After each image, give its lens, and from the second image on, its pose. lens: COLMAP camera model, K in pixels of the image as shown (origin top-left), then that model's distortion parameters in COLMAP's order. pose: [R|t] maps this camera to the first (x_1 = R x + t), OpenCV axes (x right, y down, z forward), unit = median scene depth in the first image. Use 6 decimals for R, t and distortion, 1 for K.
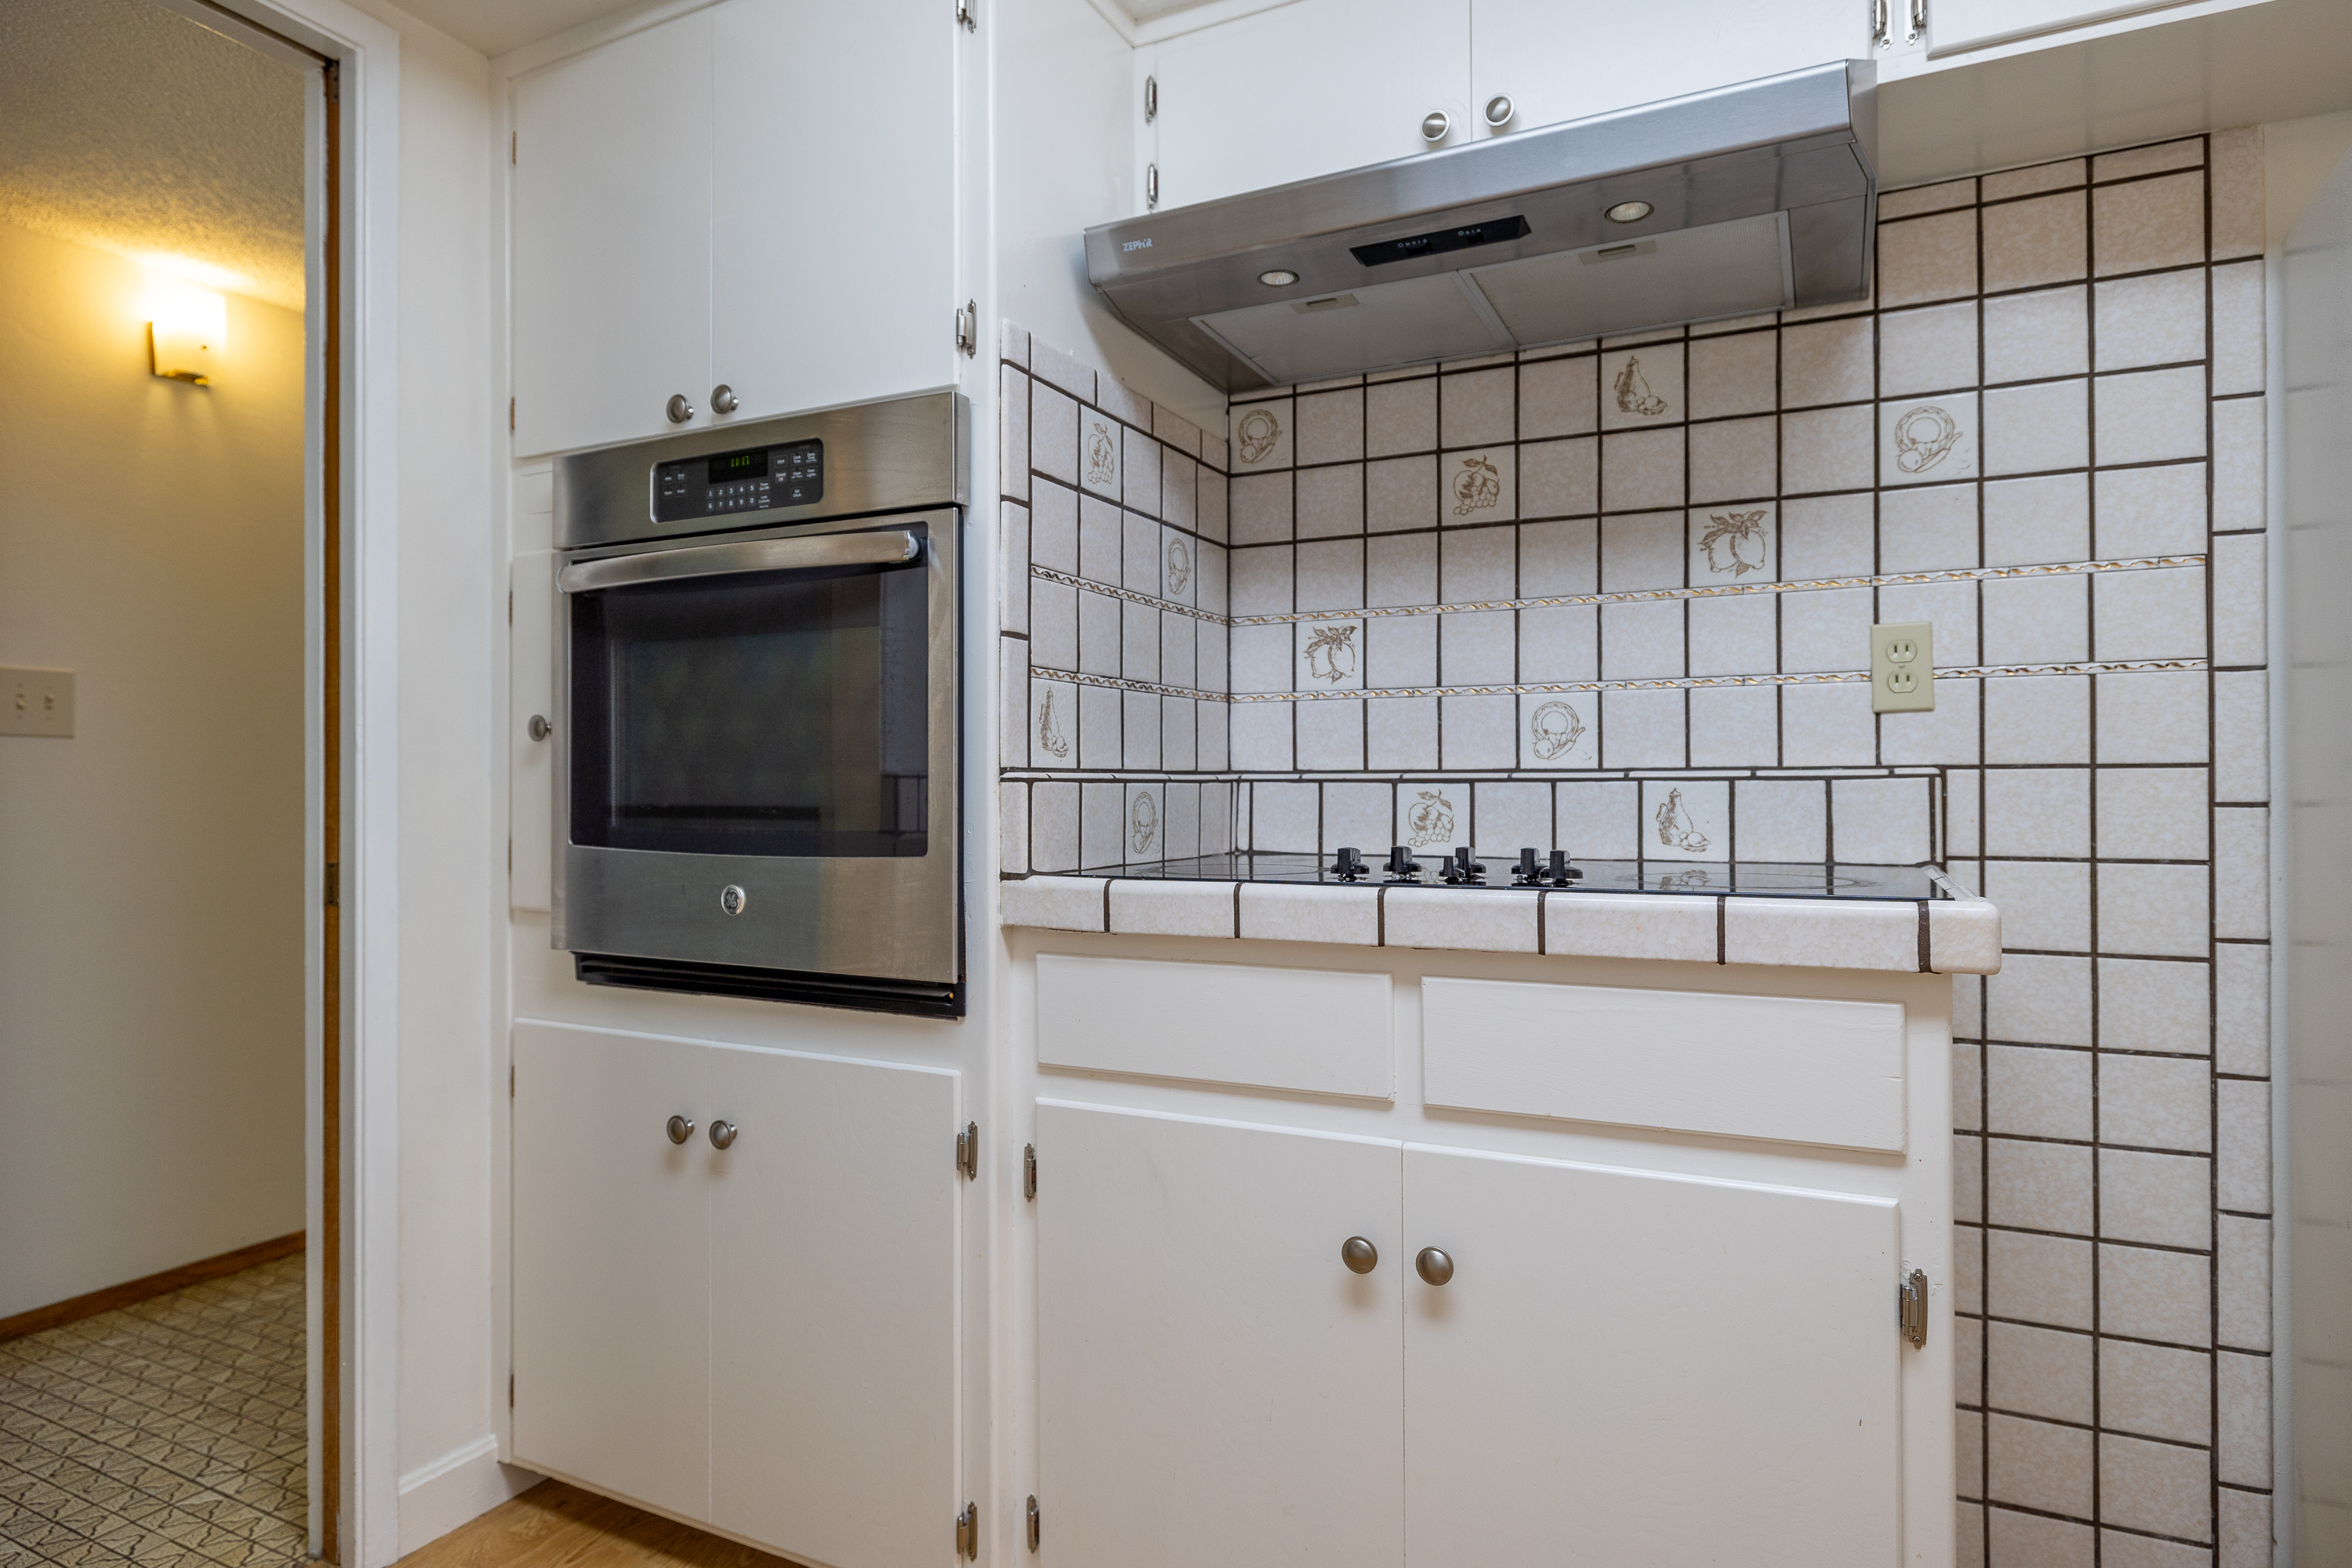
lens RADIAL K [[1299.9, 0, 1171.5], [0, 1299.9, 779.6], [0, 0, 1]] dist [0.000217, -0.002368]
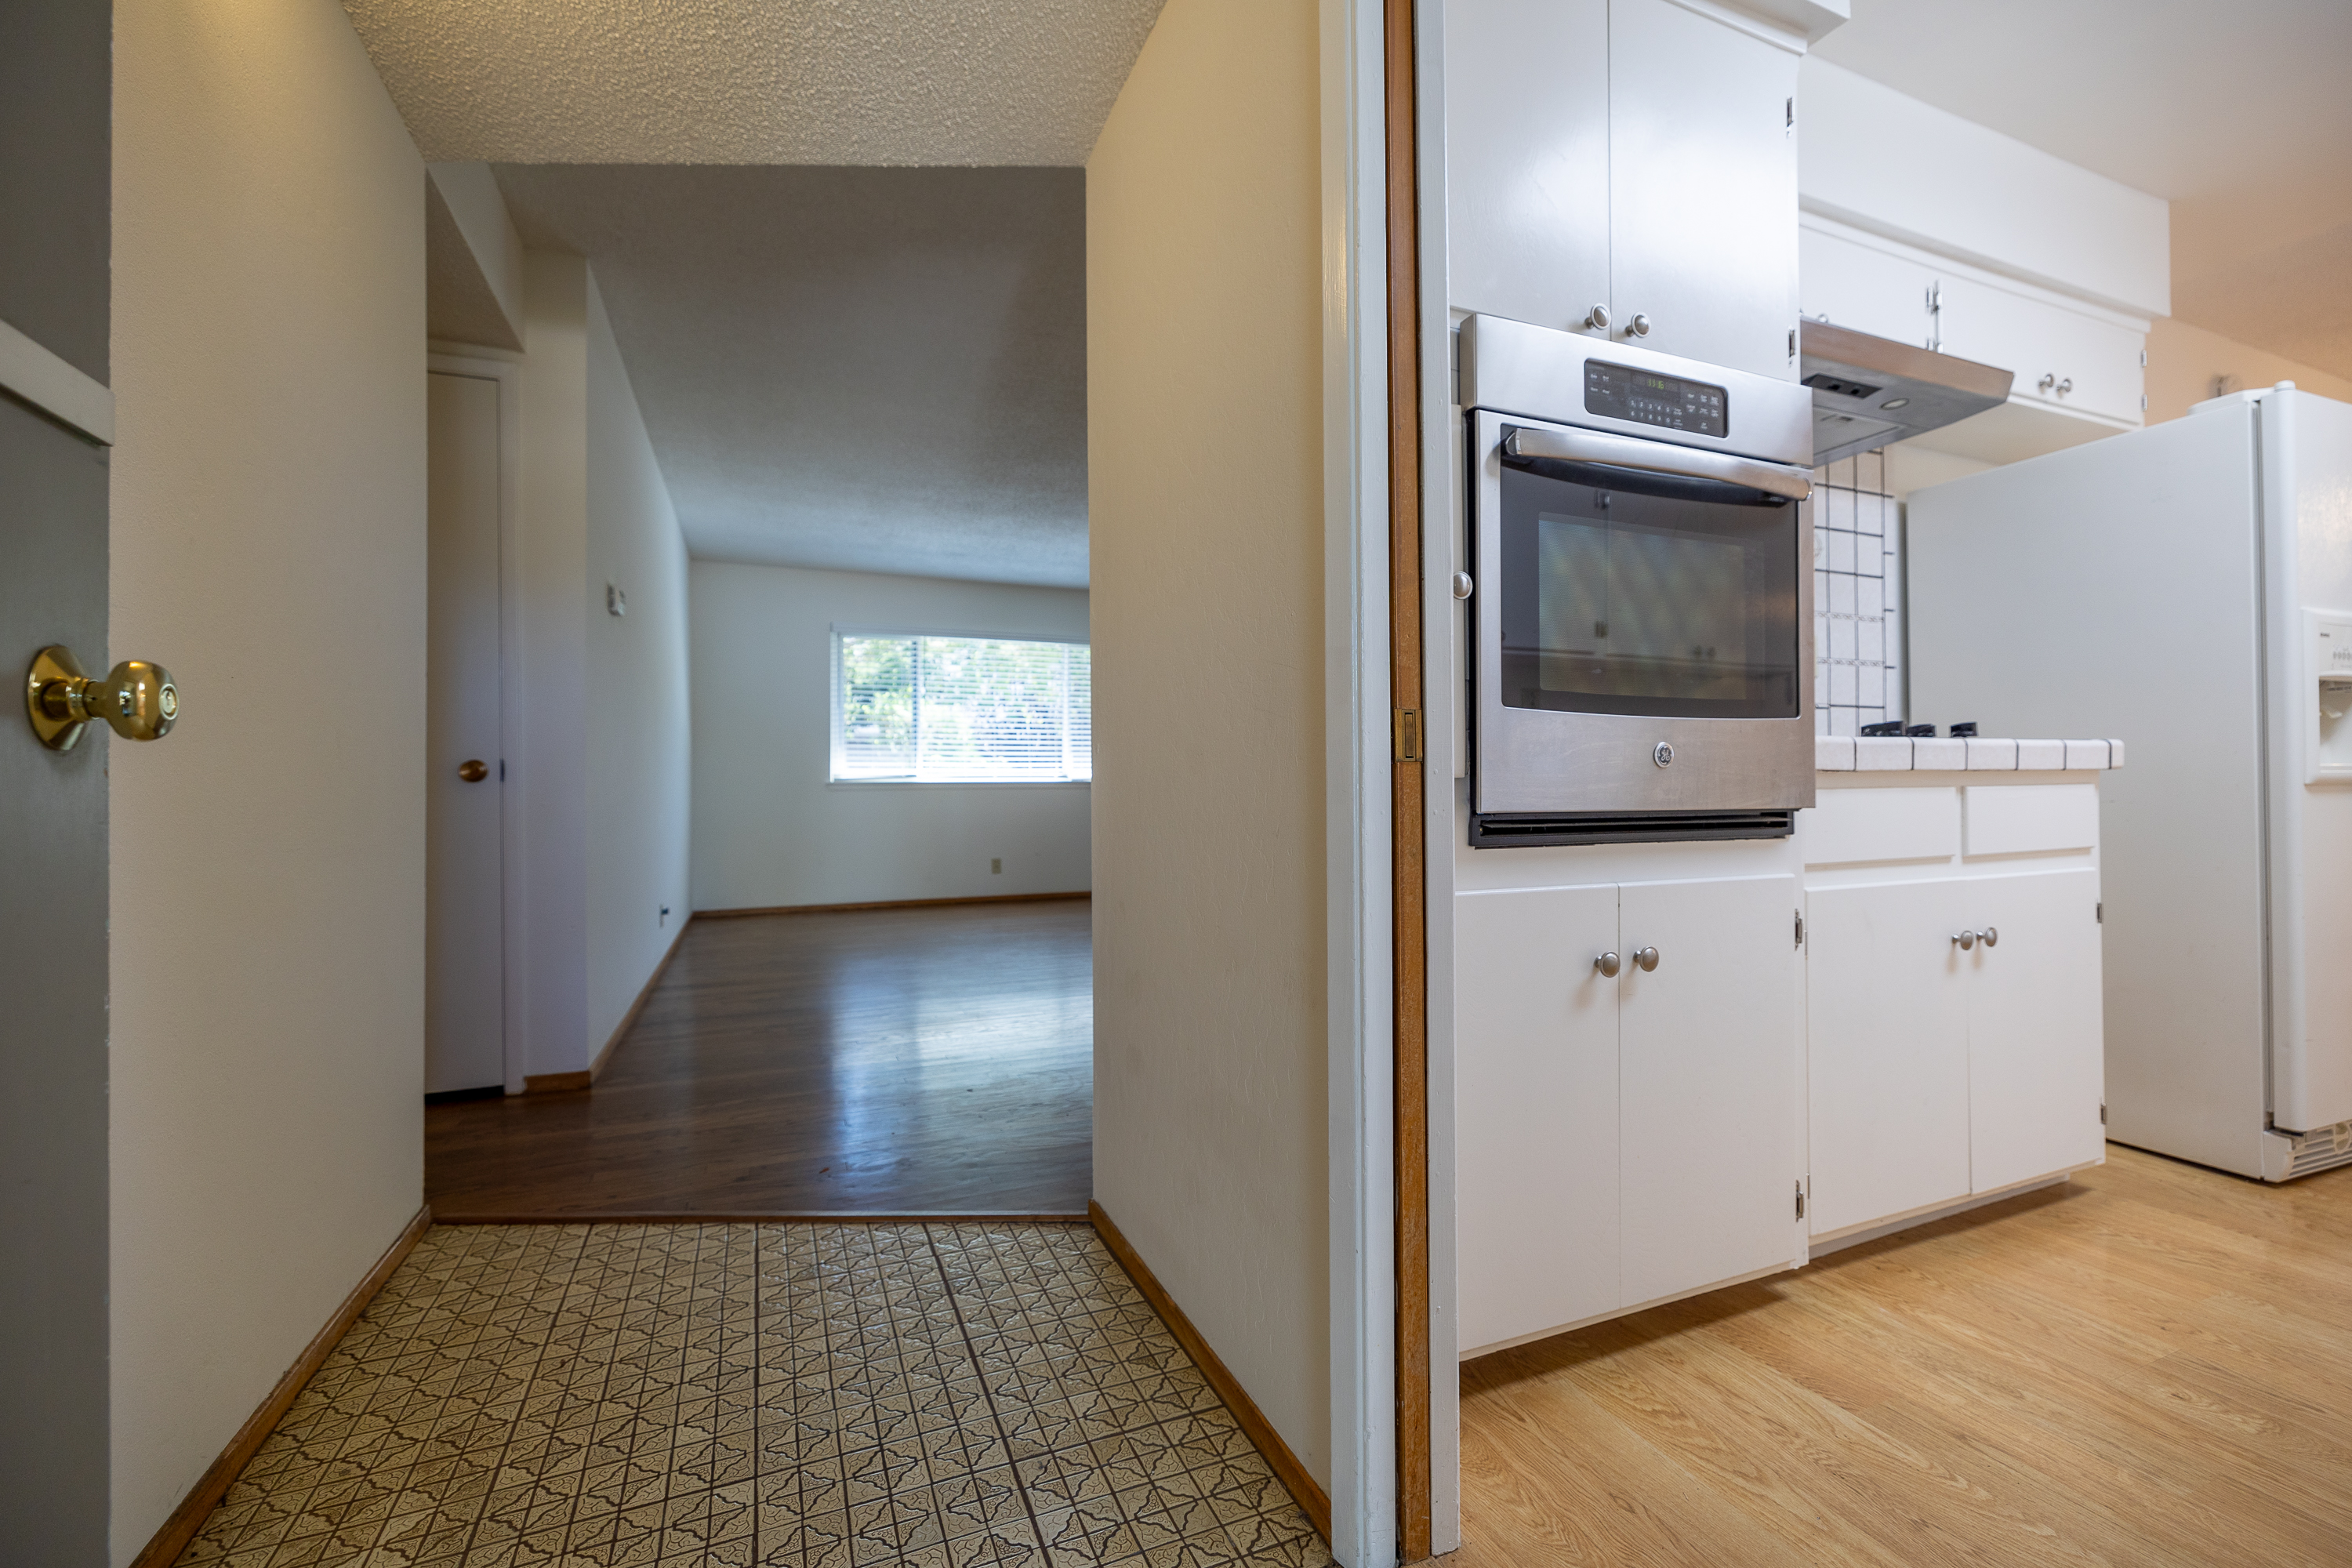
lens RADIAL K [[980.3, 0, 1175.7], [0, 980.3, 777.9], [0, 0, 1]] dist [-0.000896, -0.000073]
pose [[0.655203, 0.005249, 0.755435, -1.242167], [-0.000103, 0.999976, -0.006858, 0.114871], [-0.755453, 0.004416, 0.655188, 0.722311]]
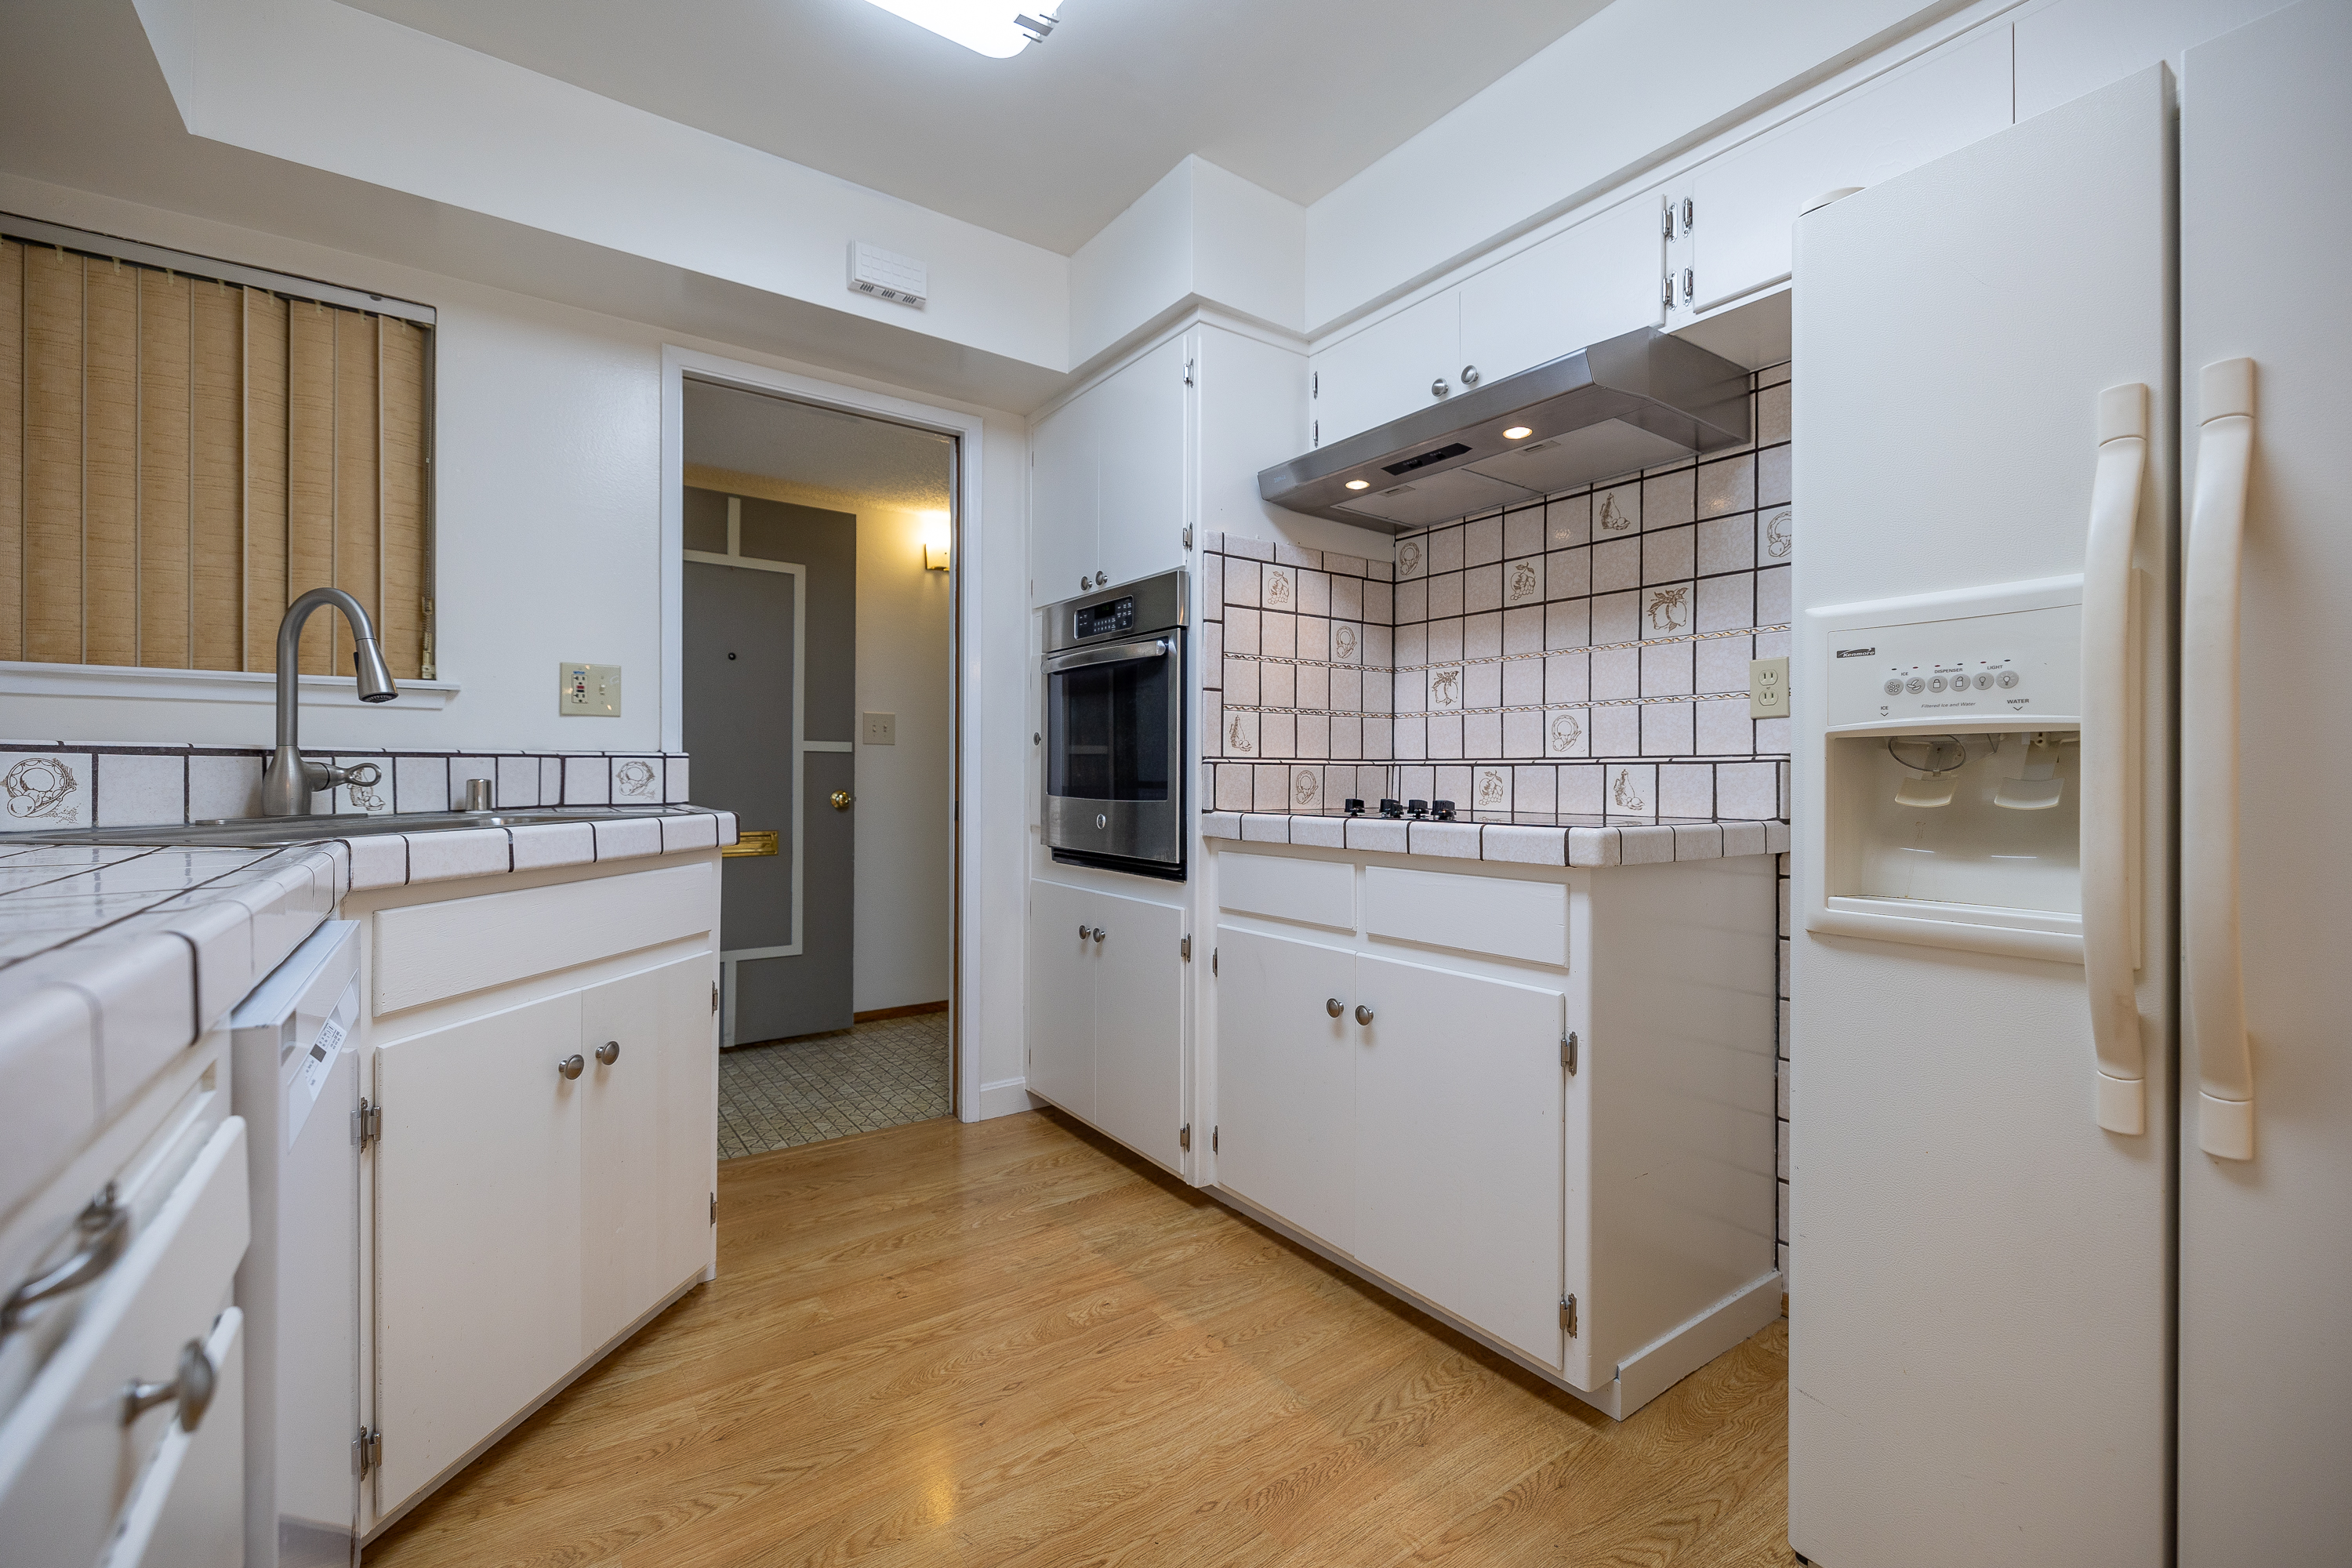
lens RADIAL K [[980.3, 0, 1182.2], [0, 980.3, 777.3], [0, 0, 1]] dist [-0.000896, -0.000073]
pose [[0.884401, 0.007574, -0.466667, 0.482520], [-0.004628, 0.999961, 0.007458, 0.010348], [0.466706, -0.004436, 0.884402, -0.303377]]
